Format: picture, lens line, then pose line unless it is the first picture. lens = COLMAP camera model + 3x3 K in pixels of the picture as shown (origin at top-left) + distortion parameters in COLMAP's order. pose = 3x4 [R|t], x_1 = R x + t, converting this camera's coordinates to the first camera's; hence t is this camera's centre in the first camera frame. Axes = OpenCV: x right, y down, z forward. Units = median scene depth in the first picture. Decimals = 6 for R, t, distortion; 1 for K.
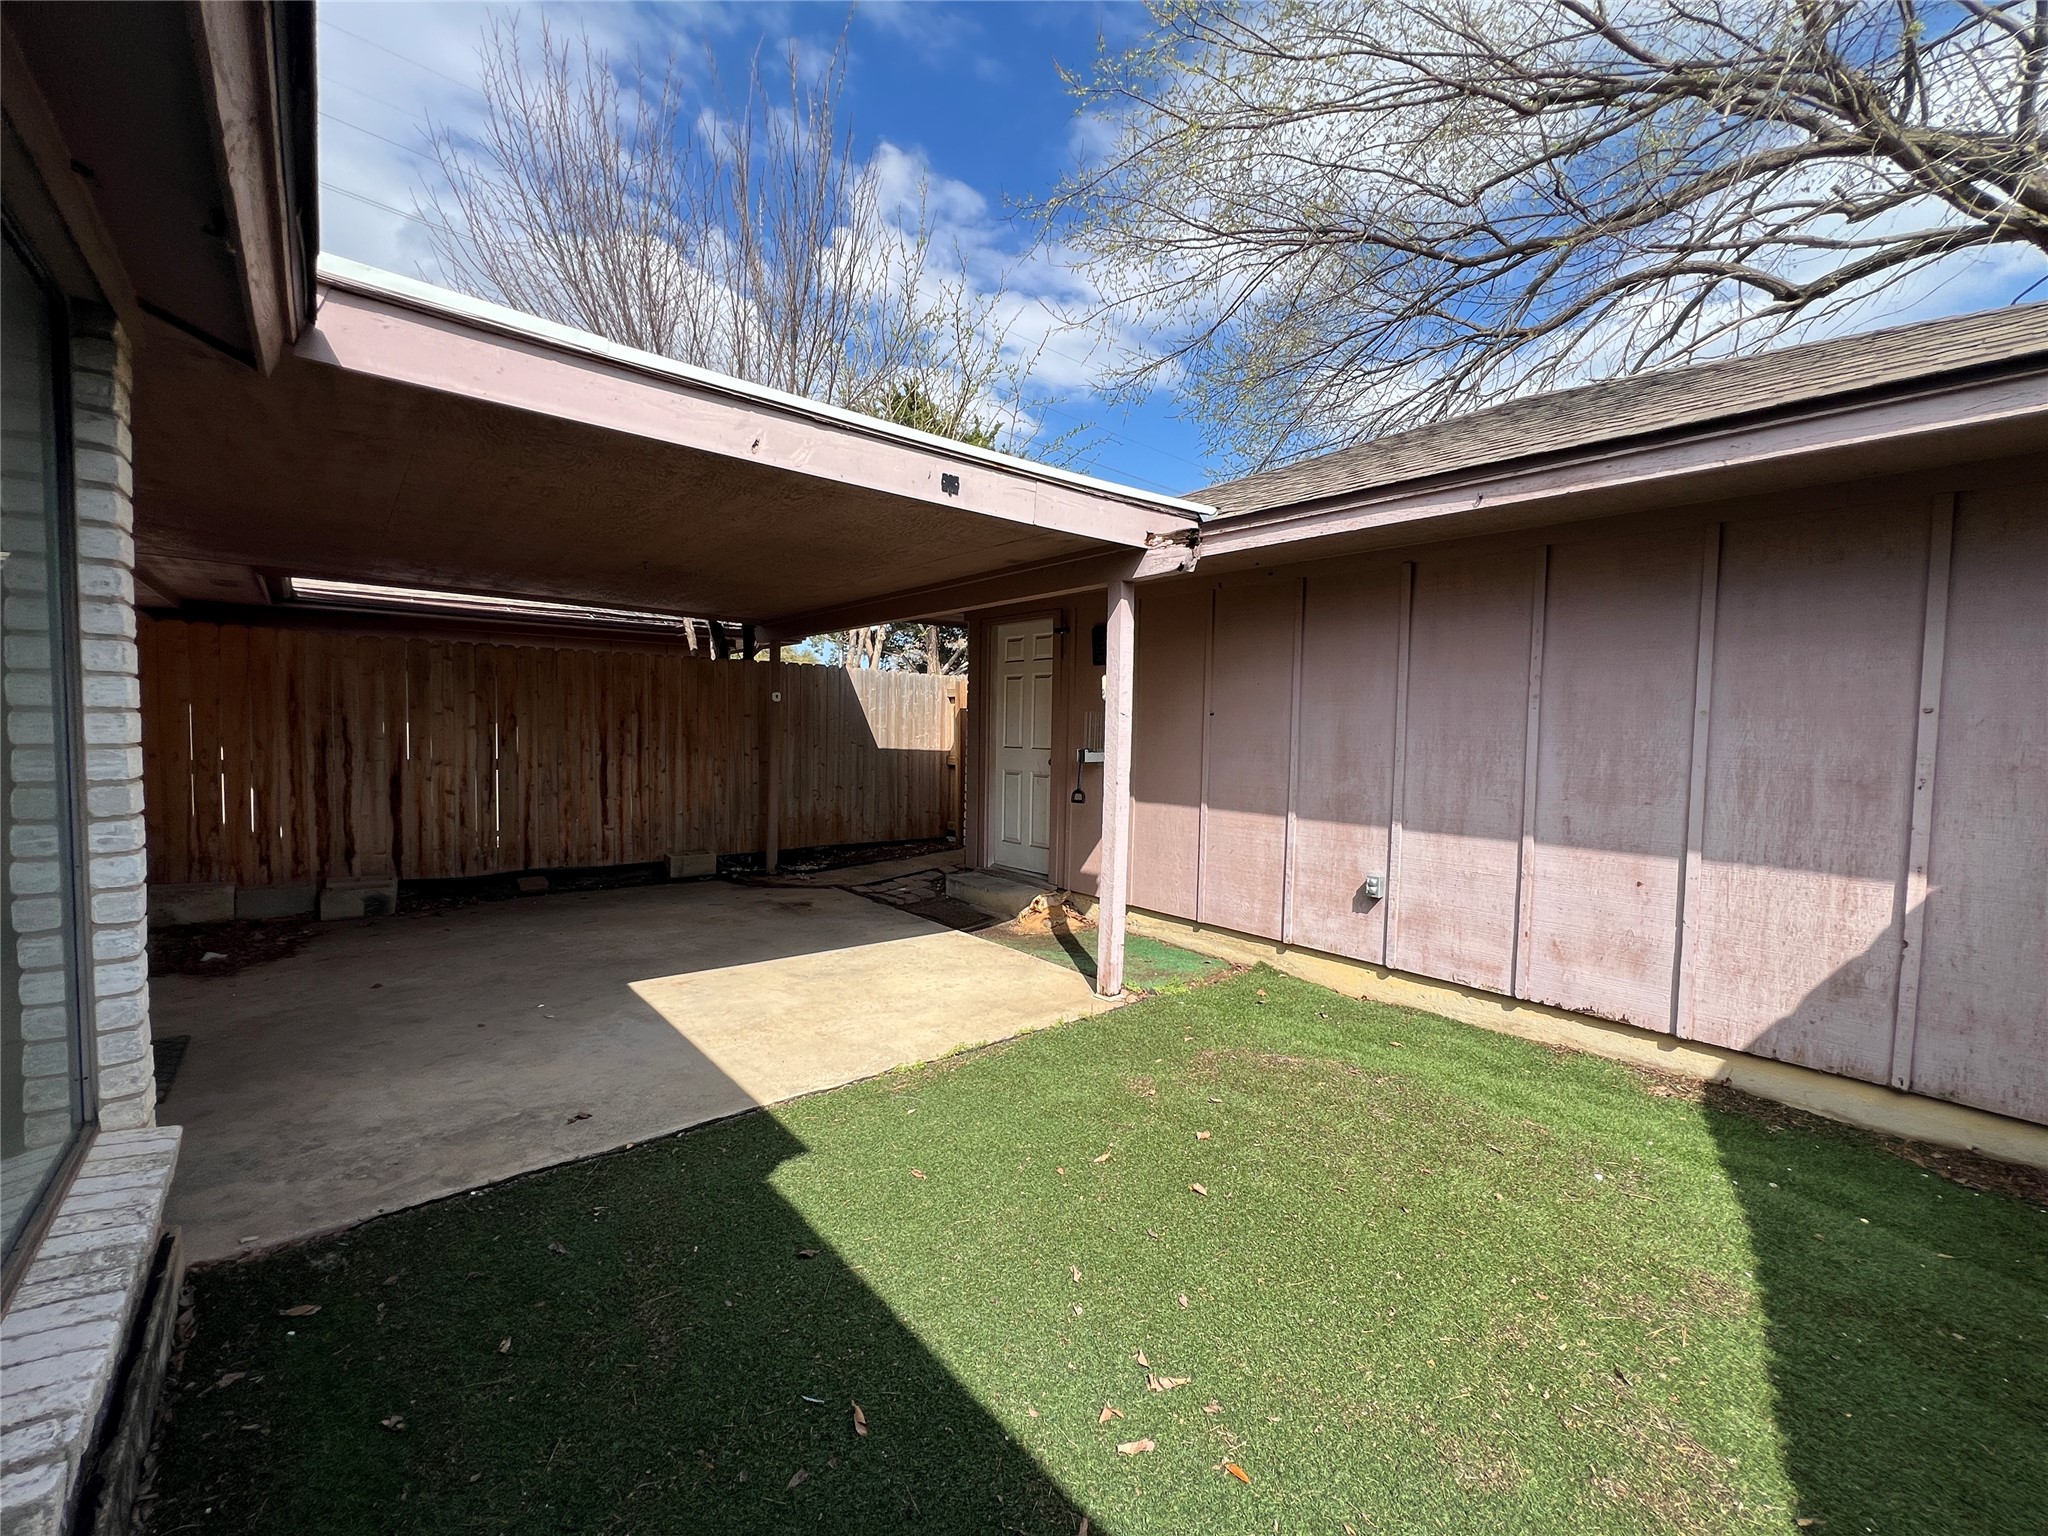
lens RADIAL K [[818.9, 0, 1017.7], [0, 818.9, 762.6], [0, 0, 1]] dist [-0.002834, 0.000331]
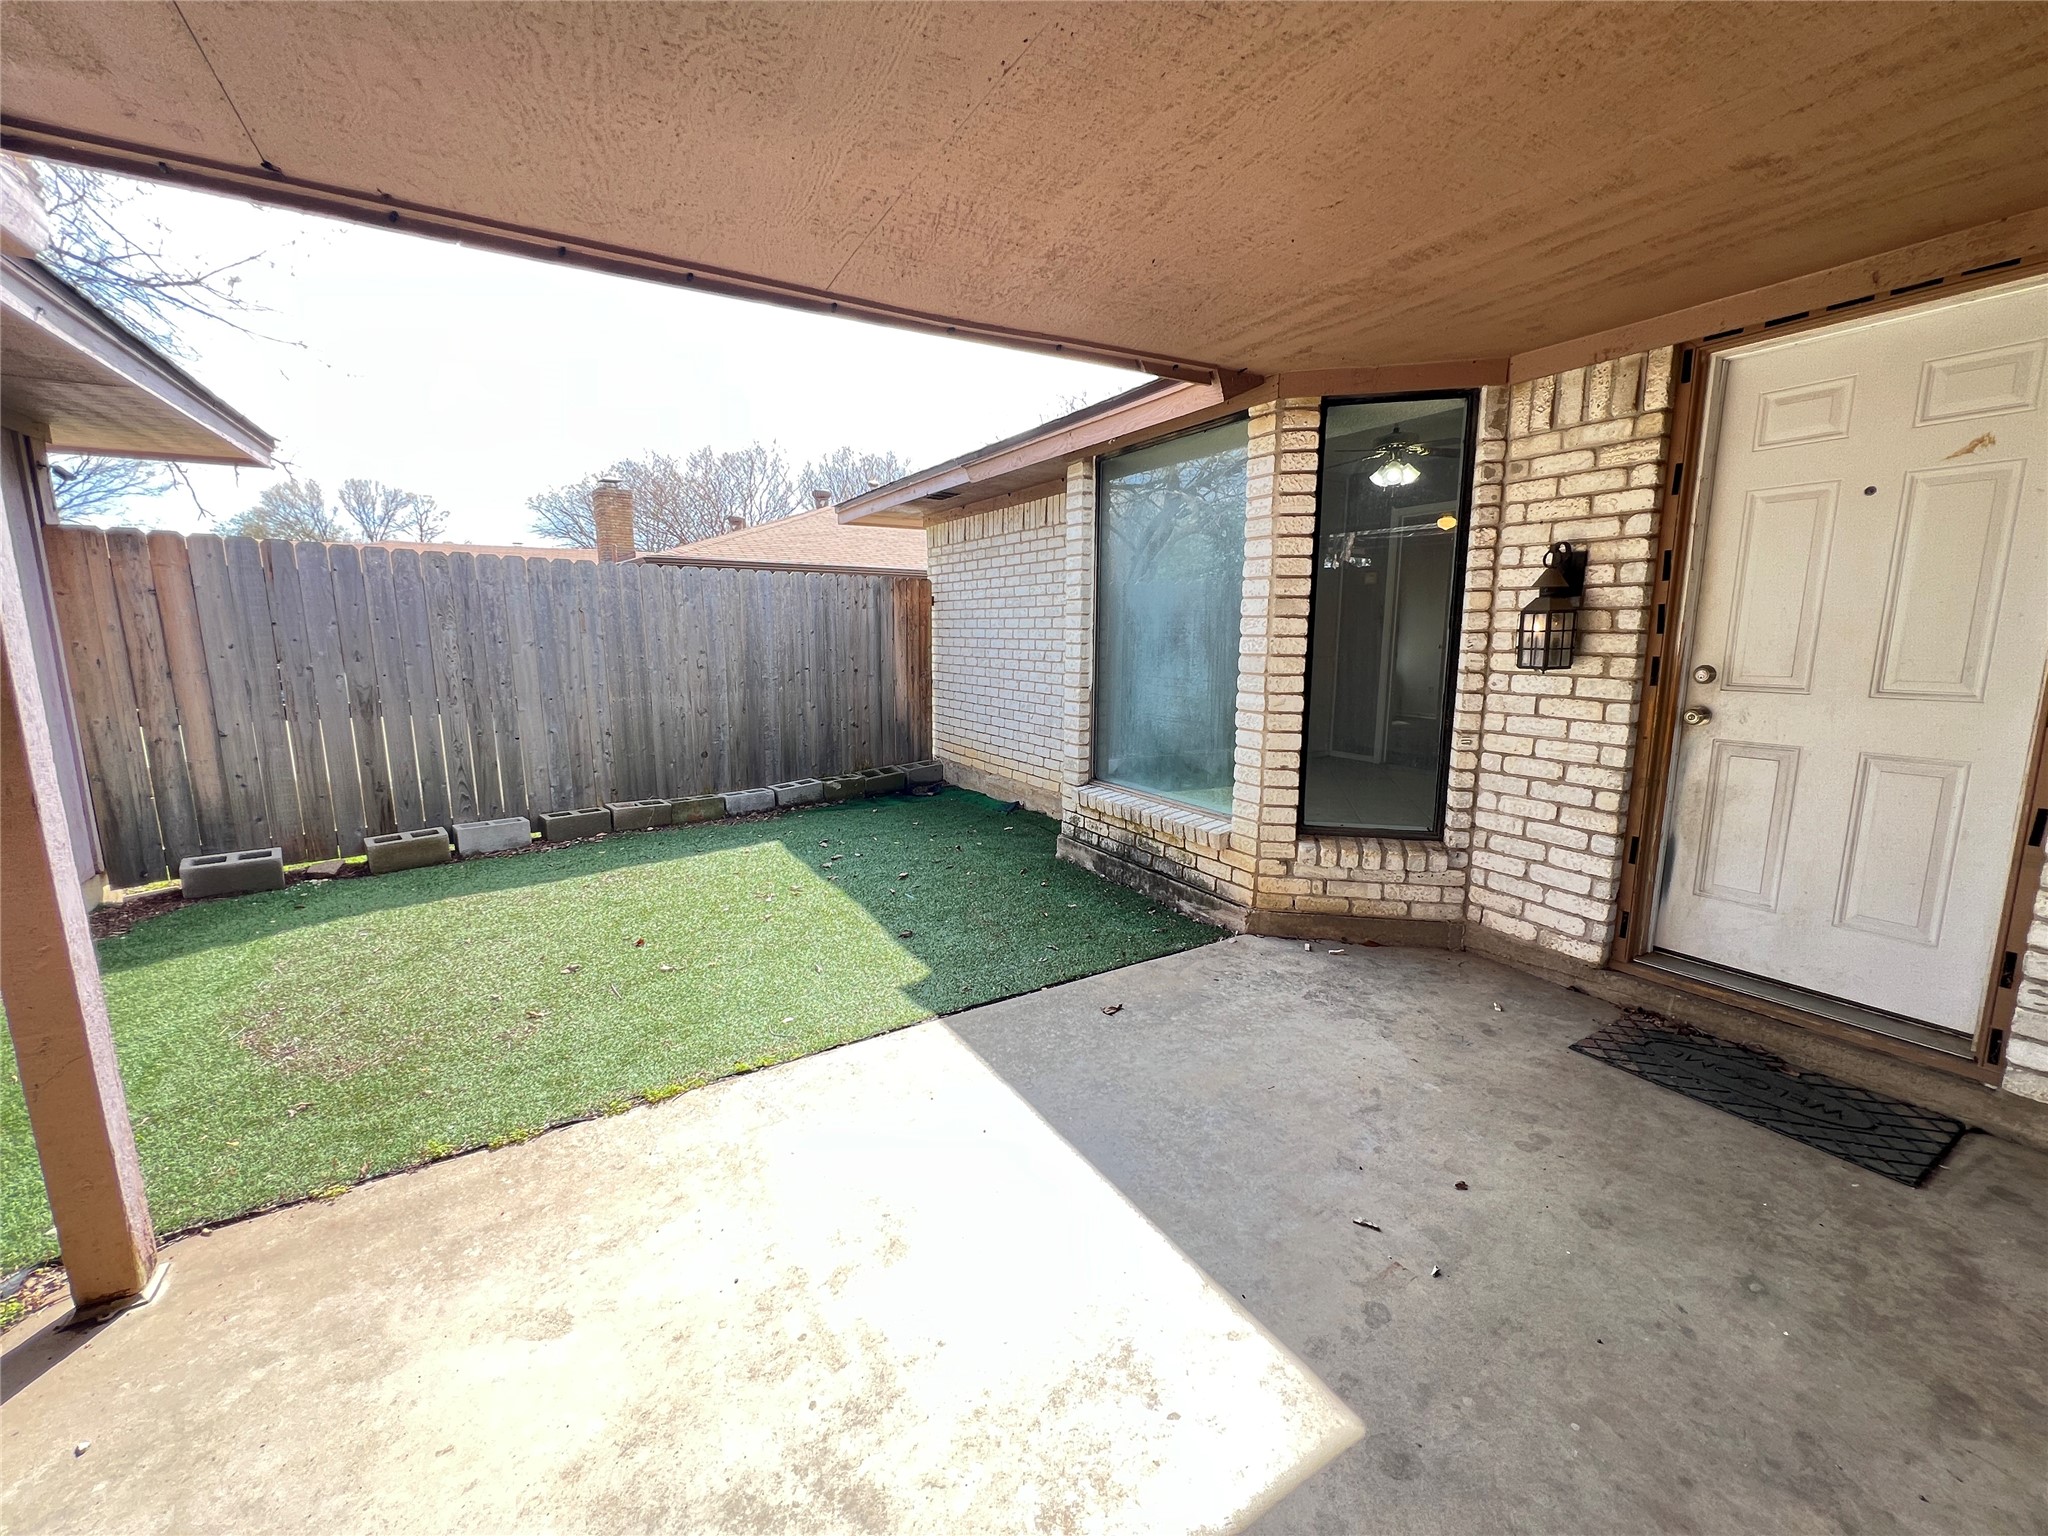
lens RADIAL K [[818.9, 0, 1017.7], [0, 818.9, 762.6], [0, 0, 1]] dist [-0.002834, 0.000331]
pose [[-0.984284, -0.043950, 0.171039, -0.353836], [-0.006608, 0.977024, 0.213026, -0.053211], [-0.176471, 0.208547, -0.961959, 1.171738]]
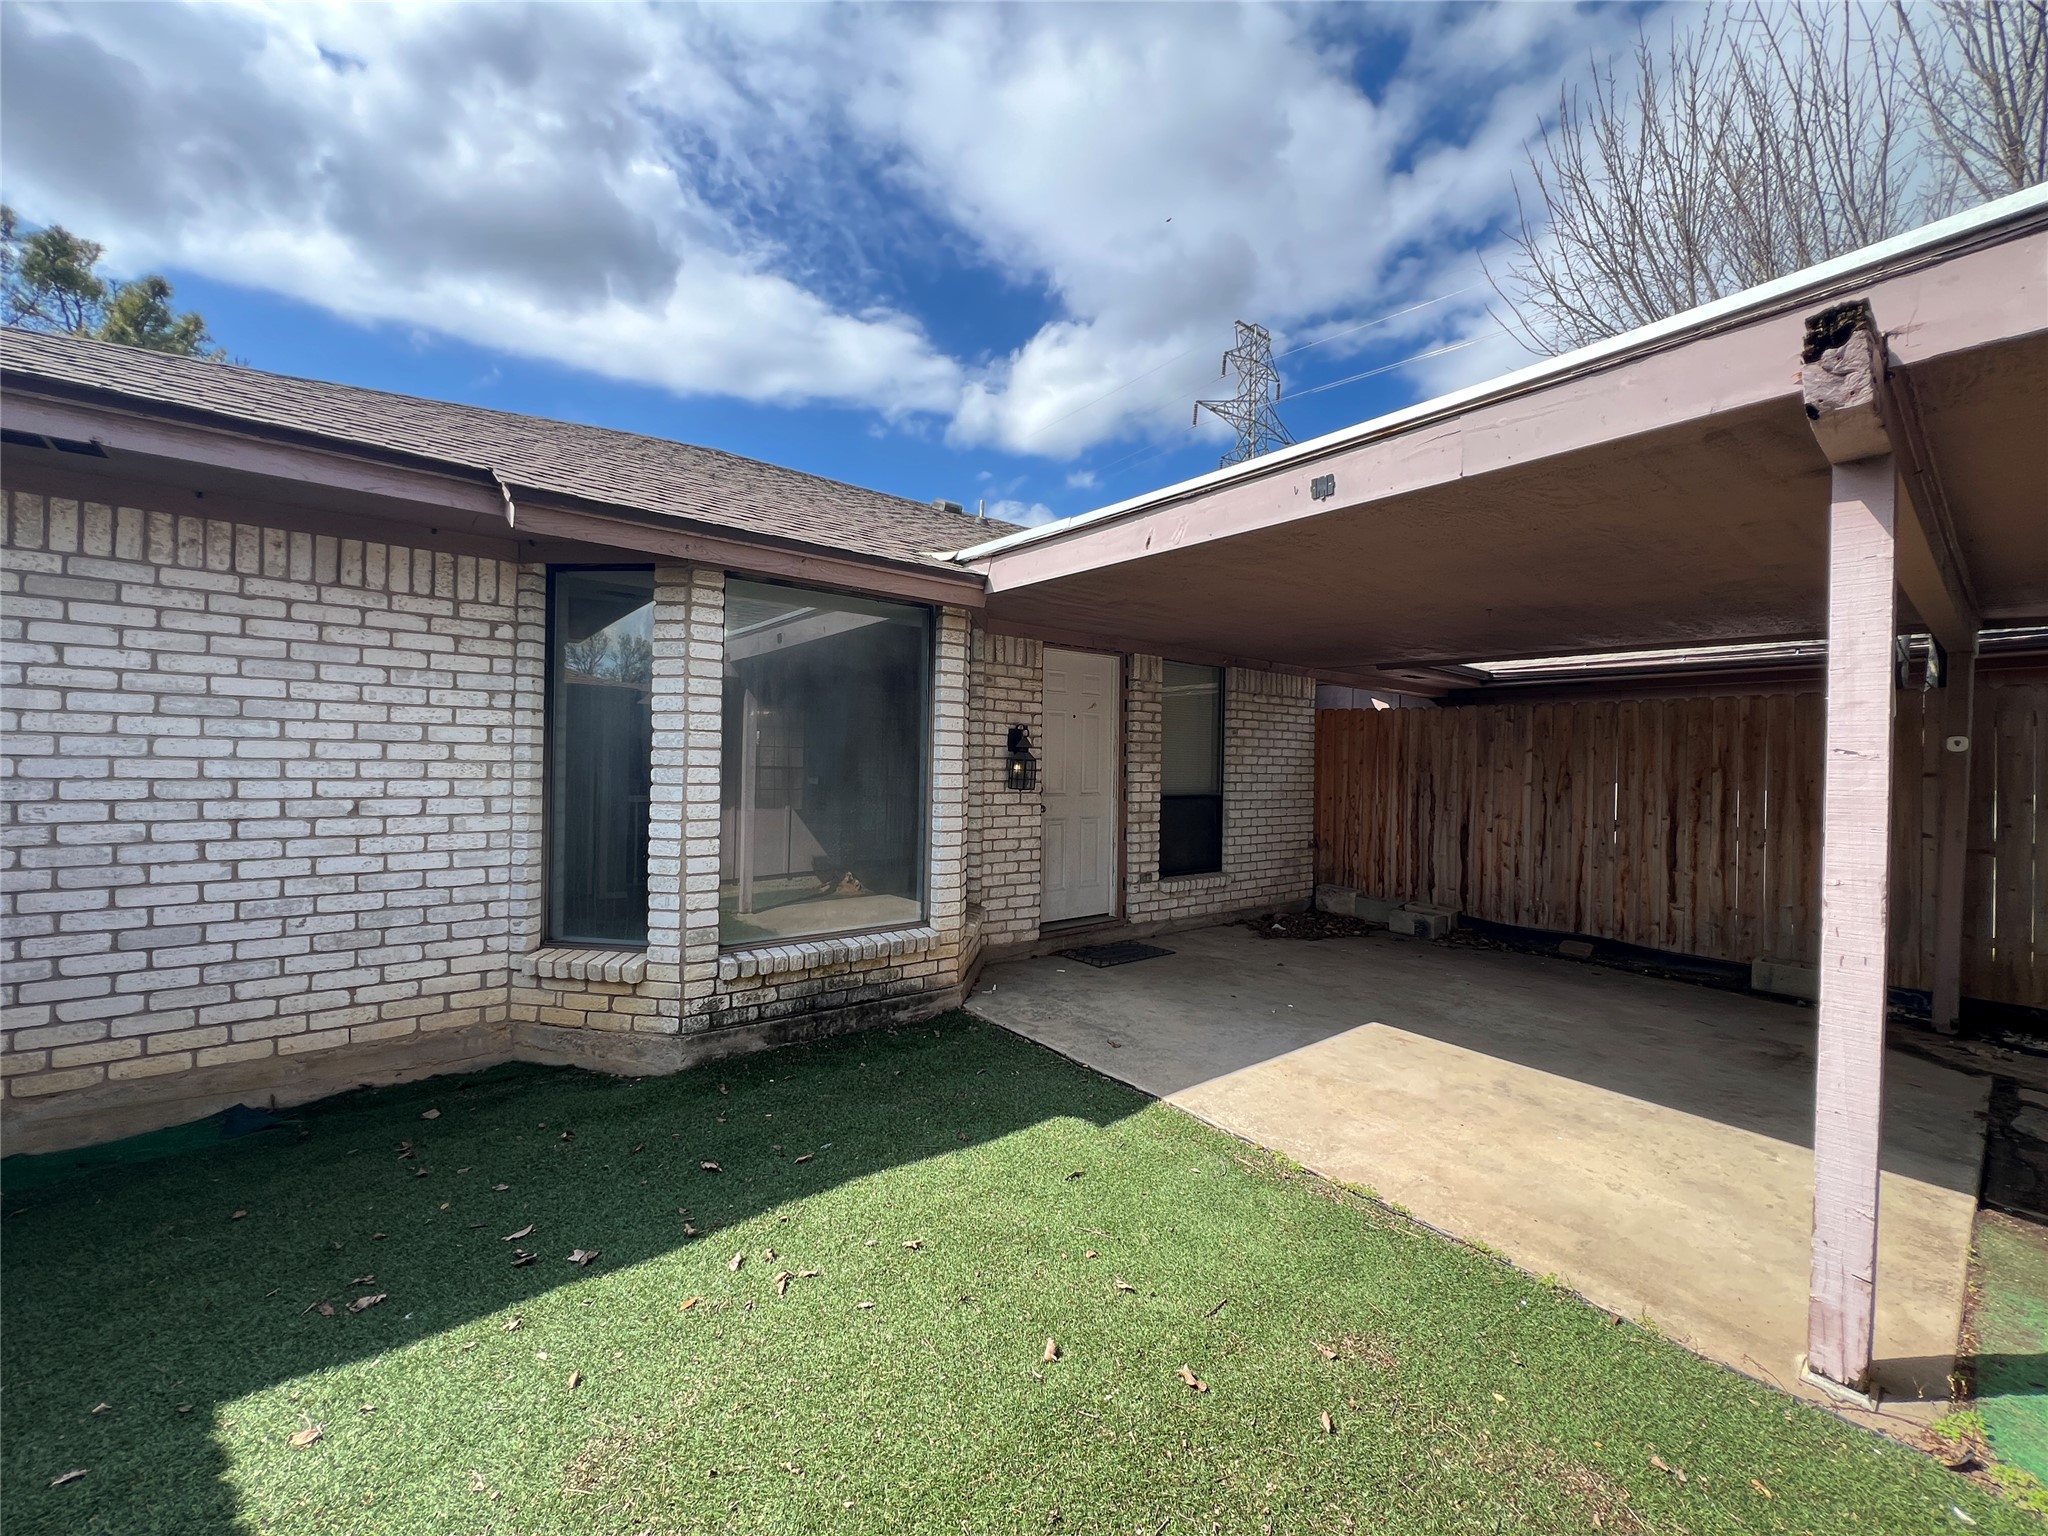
lens RADIAL K [[818.9, 0, 1017.7], [0, 818.9, 762.6], [0, 0, 1]] dist [-0.002834, 0.000331]
pose [[-0.029609, -0.016881, -0.999419, 0.539145], [-0.069011, 0.997506, -0.014804, -0.013570], [0.997176, 0.068533, -0.030701, 0.506900]]
